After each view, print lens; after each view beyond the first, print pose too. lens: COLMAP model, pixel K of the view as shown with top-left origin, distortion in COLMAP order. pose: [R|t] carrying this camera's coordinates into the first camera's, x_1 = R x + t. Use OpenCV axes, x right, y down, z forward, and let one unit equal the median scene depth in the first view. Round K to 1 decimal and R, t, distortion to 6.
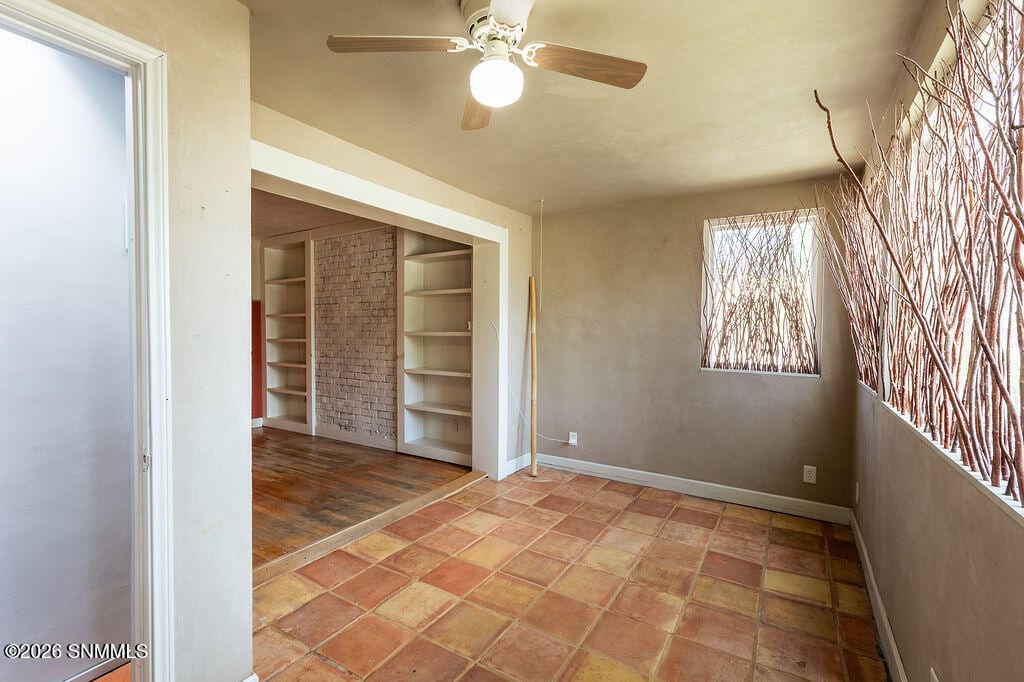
lens RADIAL K [[458.5, 0, 505.8], [0, 458.5, 338.8], [0, 0, 1]] dist [0.004379, -0.001679]
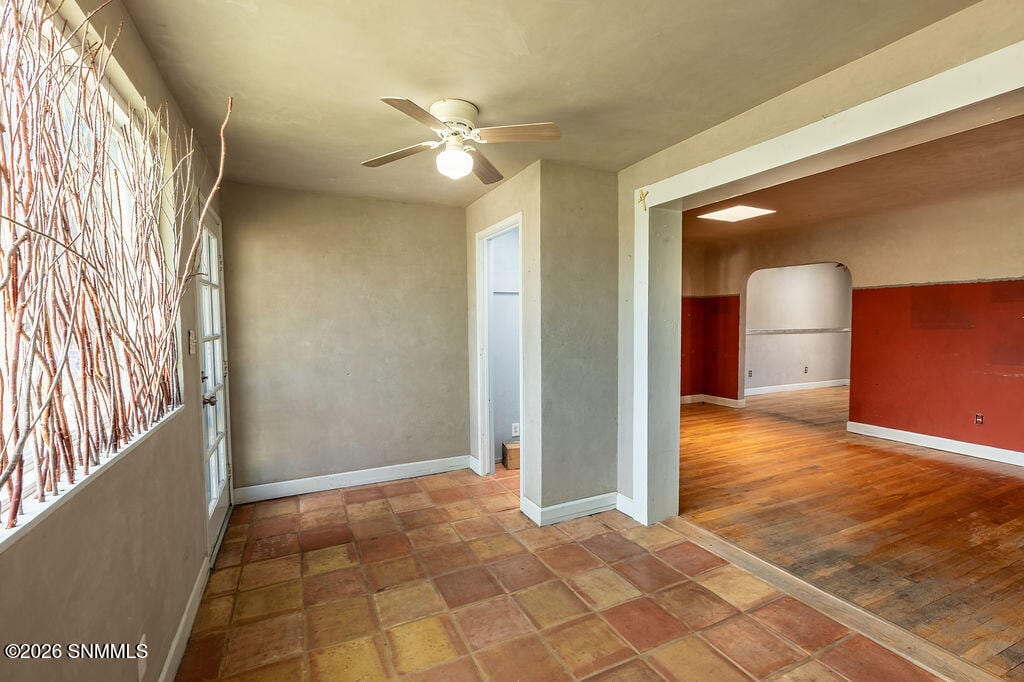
lens RADIAL K [[458.5, 0, 514.5], [0, 458.5, 344.1], [0, 0, 1]] dist [0.004379, -0.001679]
pose [[-0.532614, 0.041843, -0.845324, 0.528357], [-0.008042, 0.998482, 0.054491, -0.029022], [0.846320, 0.035820, -0.531469, 0.910798]]
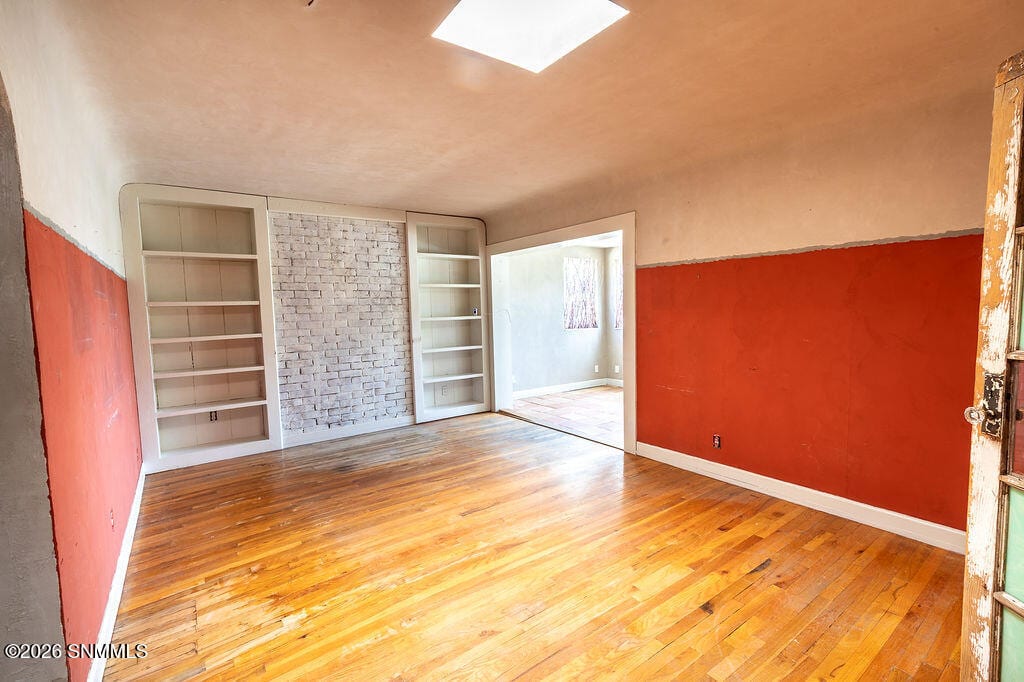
lens RADIAL K [[458.5, 0, 511.5], [0, 458.5, 339.0], [0, 0, 1]] dist [0.004379, -0.001679]
pose [[0.367607, -0.077332, 0.926761, -1.742170], [0.041467, 0.996909, 0.066738, -0.043669], [-0.929056, 0.013897, 0.369677, 0.518393]]
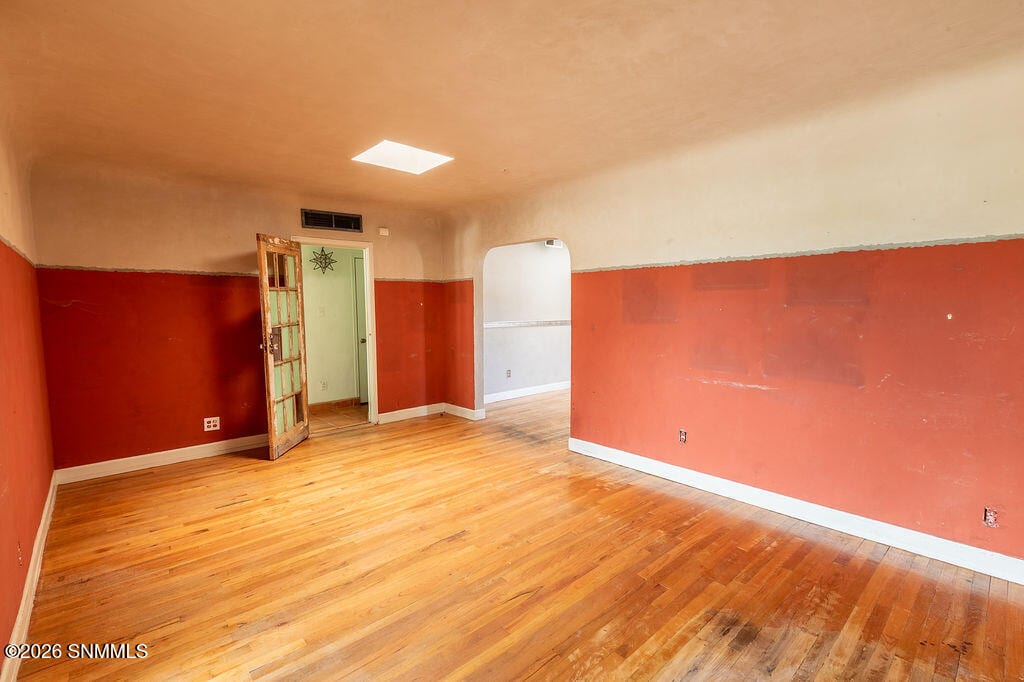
lens RADIAL K [[458.5, 0, 518.8], [0, 458.5, 351.8], [0, 0, 1]] dist [0.004379, -0.001679]
pose [[-0.260419, 0.087979, -0.961479, -0.201356], [-0.010305, 0.995530, 0.093885, -0.043261], [0.965441, 0.034357, -0.258348, 1.254781]]
